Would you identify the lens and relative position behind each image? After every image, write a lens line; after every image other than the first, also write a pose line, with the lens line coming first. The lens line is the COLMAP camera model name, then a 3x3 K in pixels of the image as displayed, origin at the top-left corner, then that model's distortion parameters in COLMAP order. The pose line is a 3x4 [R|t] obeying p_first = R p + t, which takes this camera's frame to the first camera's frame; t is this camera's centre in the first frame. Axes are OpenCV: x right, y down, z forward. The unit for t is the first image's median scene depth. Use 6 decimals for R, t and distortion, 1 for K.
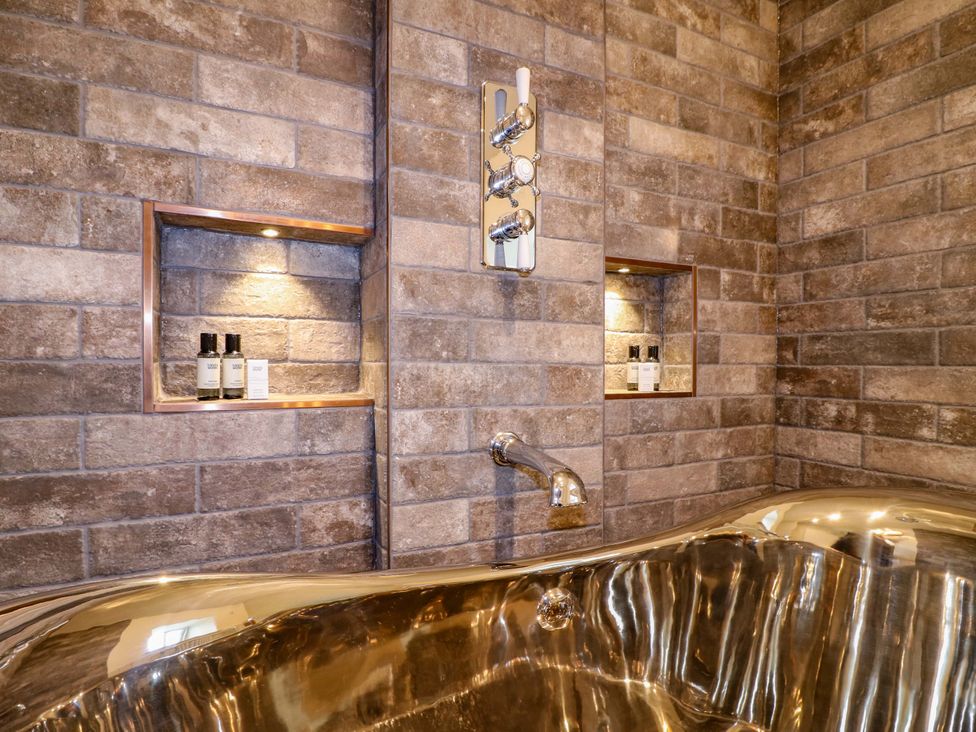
lens RADIAL K [[592.8, 0, 519.5], [0, 592.8, 379.1], [0, 0, 1]] dist [-0.000298, -0.016762]
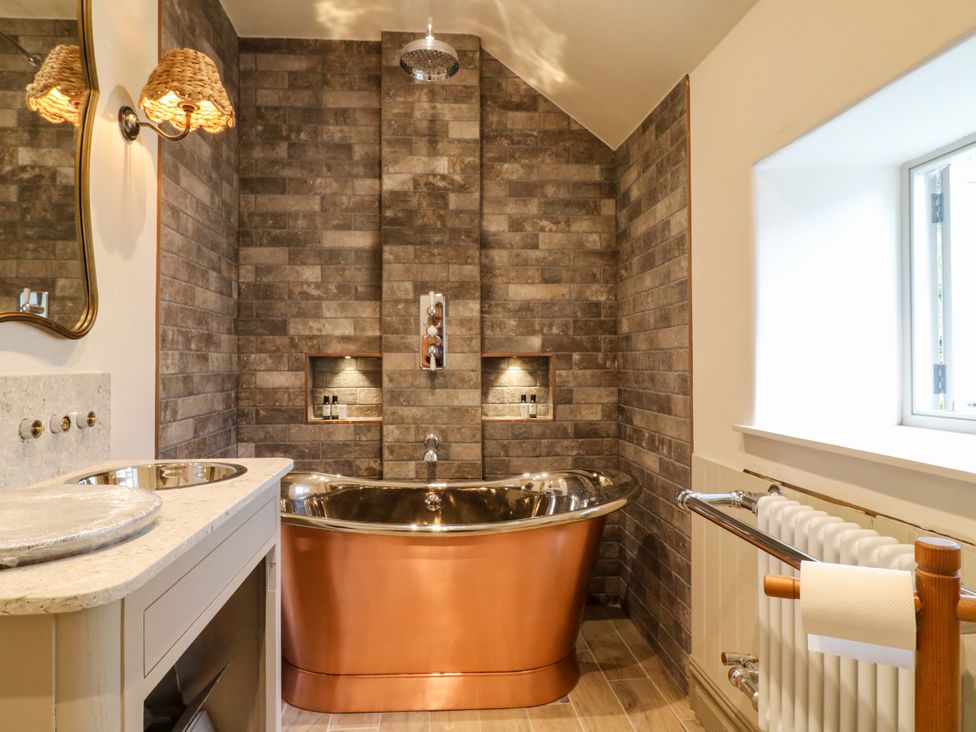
lens RADIAL K [[690.9, 0, 464.3], [0, 690.9, 362.8], [0, 0, 1]] dist [0.007038, -0.001069]
pose [[0.908046, -0.010325, -0.418743, 1.256167], [-0.002287, 0.999559, -0.029606, -0.120728], [0.418864, 0.027841, 0.907622, -1.484514]]
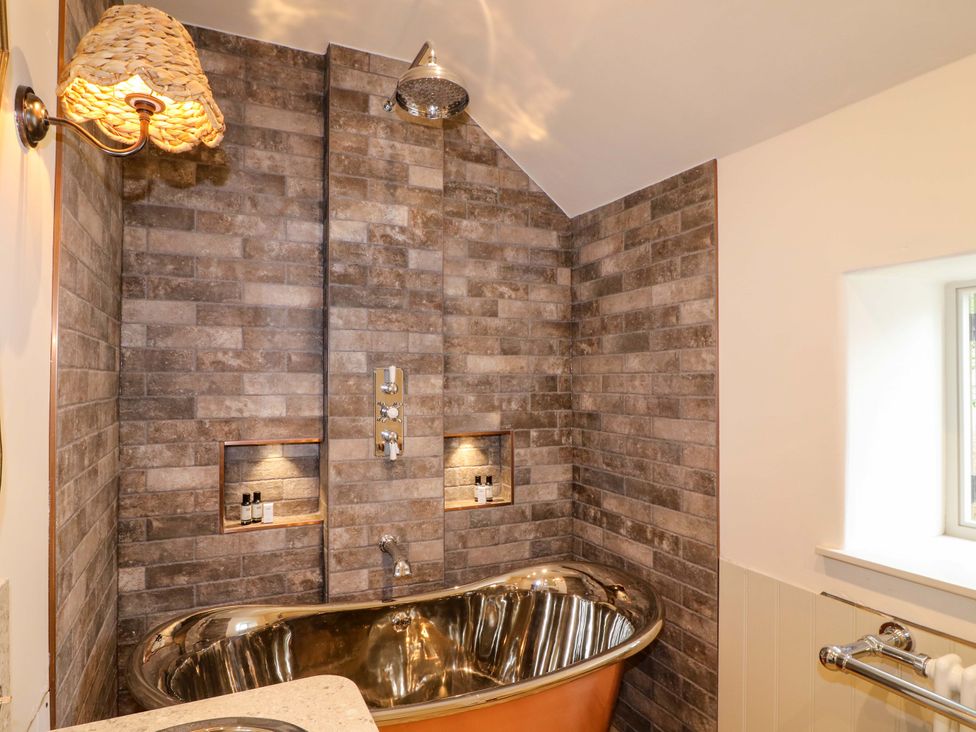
lens RADIAL K [[624.1, 0, 514.1], [0, 624.1, 380.0], [0, 0, 1]] dist [-0.003516, -0.004511]
pose [[0.999344, -0.005012, -0.035876, 0.479115], [0.003927, 0.999535, -0.030239, -0.370128], [0.036011, 0.030079, 0.998899, -1.116871]]
